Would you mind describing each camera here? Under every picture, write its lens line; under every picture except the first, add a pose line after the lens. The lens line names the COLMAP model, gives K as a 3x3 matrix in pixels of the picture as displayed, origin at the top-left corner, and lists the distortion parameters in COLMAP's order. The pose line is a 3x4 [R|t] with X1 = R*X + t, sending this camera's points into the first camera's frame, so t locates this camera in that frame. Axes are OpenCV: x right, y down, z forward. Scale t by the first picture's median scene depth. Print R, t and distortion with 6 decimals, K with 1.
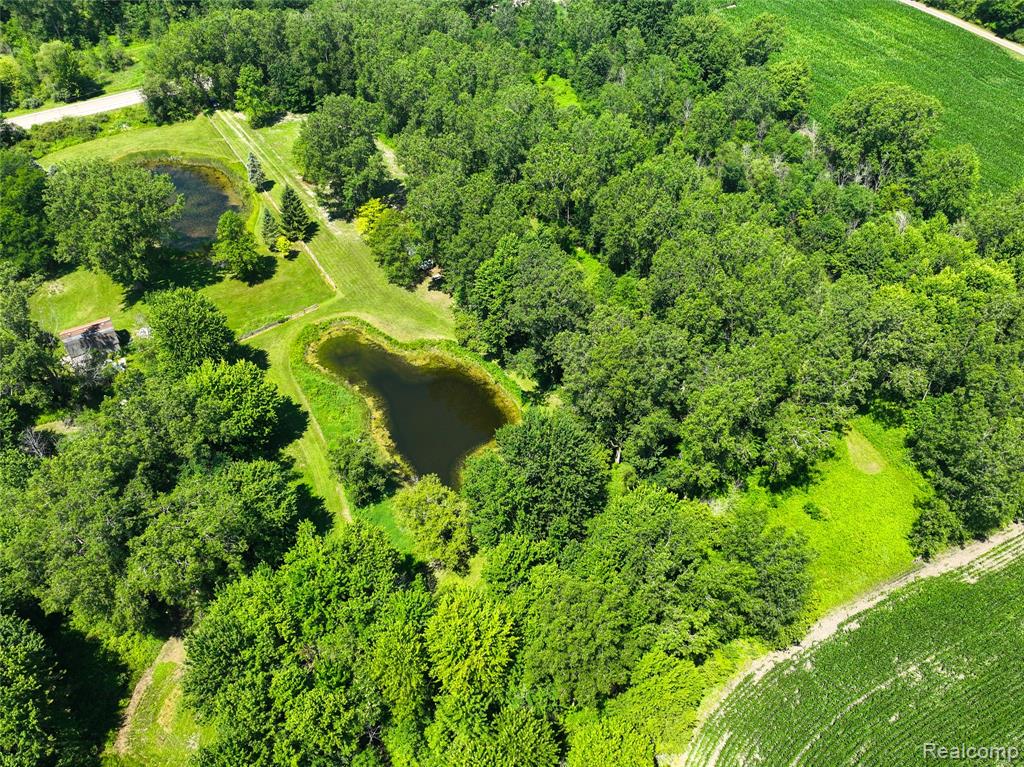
lens RADIAL K [[869.9, 0, 512.2], [0, 869.9, 384.7], [0, 0, 1]] dist [-0.002190, 0.005931]
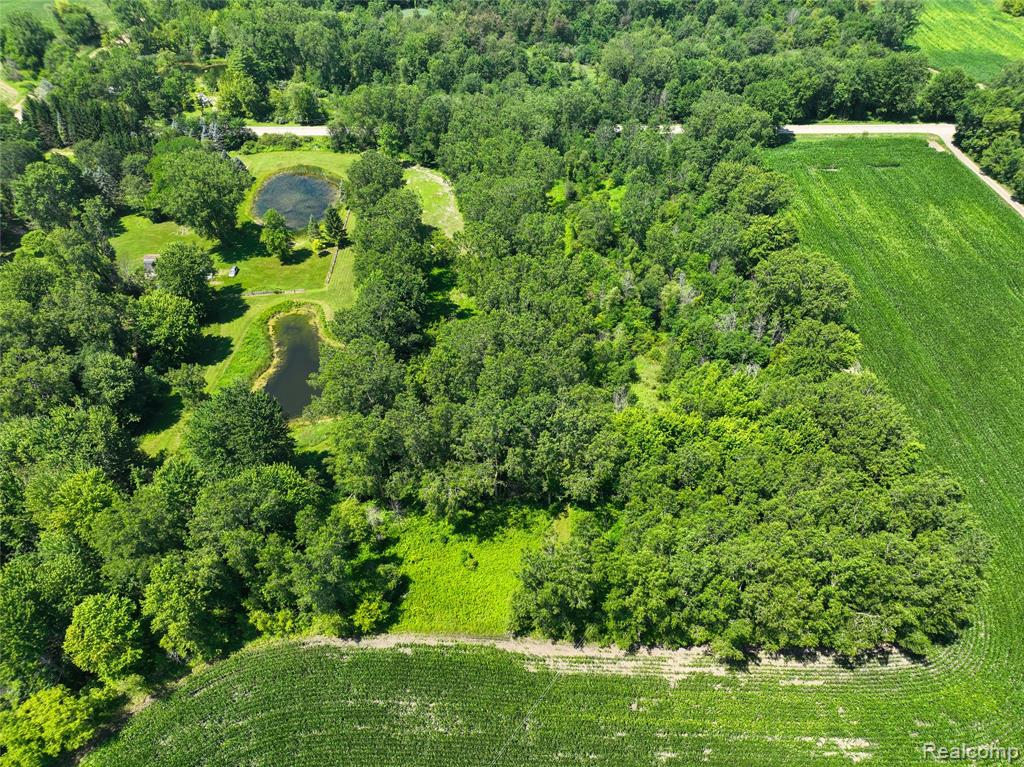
lens RADIAL K [[710.6, 0, 512.5], [0, 710.6, 381.9], [0, 0, 1]] dist [-0.004279, -0.000459]
pose [[0.872675, 0.332918, -0.357217, 0.532096], [-0.352049, 0.935902, 0.012191, -0.088162], [0.338379, 0.115119, 0.933942, 0.084244]]
